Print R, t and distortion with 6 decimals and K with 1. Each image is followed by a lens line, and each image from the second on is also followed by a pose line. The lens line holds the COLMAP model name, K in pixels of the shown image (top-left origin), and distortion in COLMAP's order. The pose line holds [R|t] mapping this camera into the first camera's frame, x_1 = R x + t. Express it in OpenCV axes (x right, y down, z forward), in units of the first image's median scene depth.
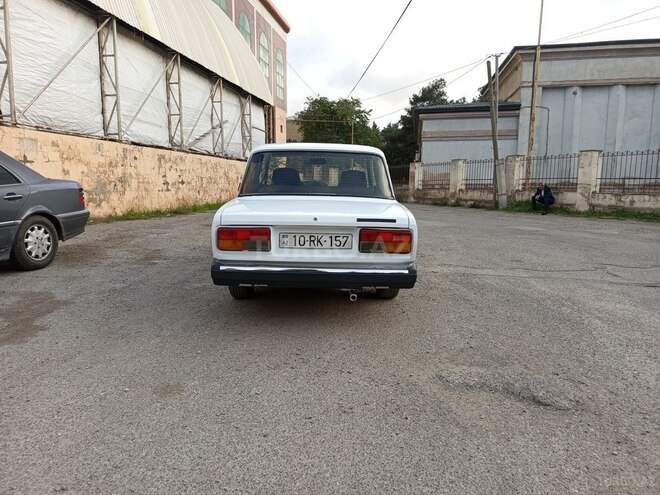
lens RADIAL K [[457.7, 0, 330.5], [0, 457.7, 247.5], [0, 0, 1]] dist [0.052137, -0.058442]
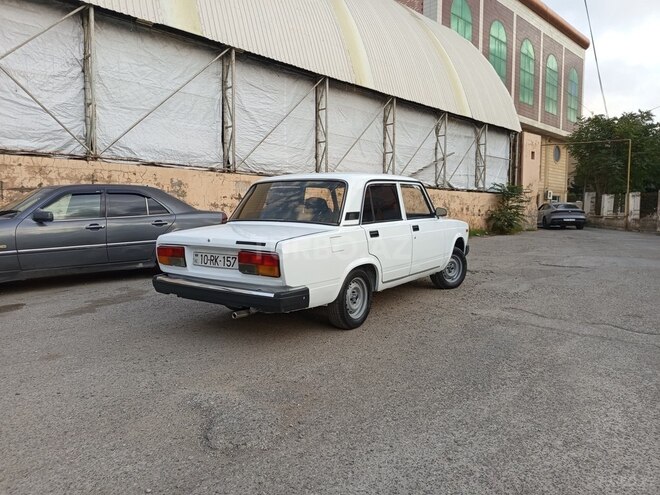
lens RADIAL K [[457.7, 0, 330.4], [0, 457.7, 249.6], [0, 0, 1]] dist [0.052137, -0.058442]
pose [[0.810466, 0.037826, -0.584563, 0.258596], [-0.076221, 0.996239, -0.041211, -0.004852], [0.580806, 0.077956, 0.810301, 0.076815]]
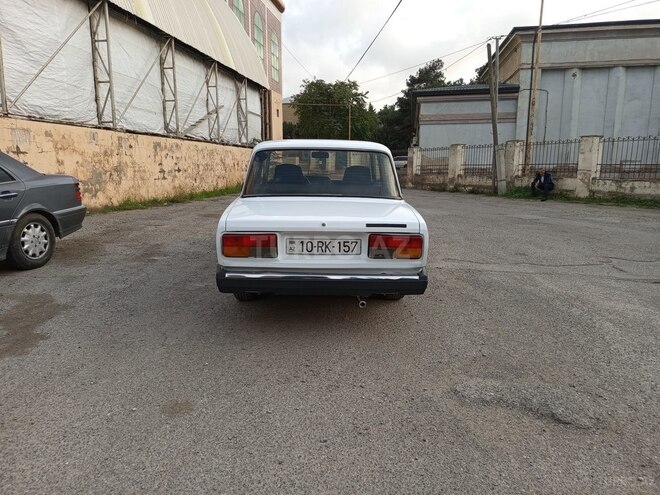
lens RADIAL K [[457.7, 0, 330.2], [0, 457.7, 246.4], [0, 0, 1]] dist [0.052137, -0.058442]
pose [[0.999954, -0.005770, 0.007662, -0.007885], [0.005497, 0.999366, 0.035175, -0.014934], [-0.007860, -0.035131, 0.999352, 0.008916]]
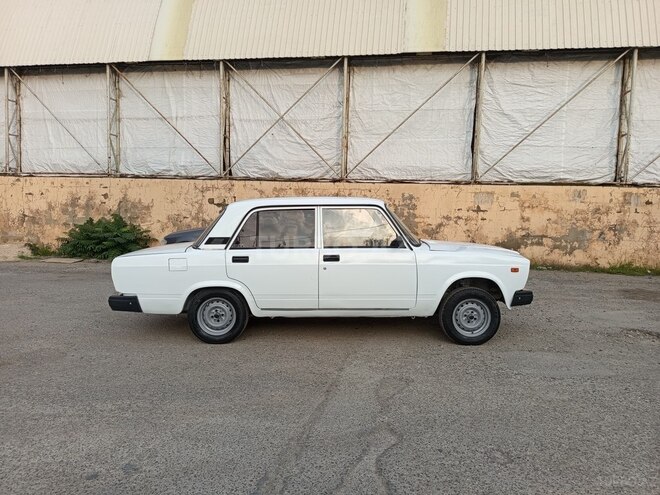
lens RADIAL K [[457.7, 0, 331.7], [0, 457.7, 251.1], [0, 0, 1]] dist [0.052137, -0.058442]
pose [[-0.001809, 0.076111, -0.997098, 0.462031], [-0.160142, 0.984209, 0.075417, -0.087297], [0.987092, 0.159814, 0.010408, 0.487495]]
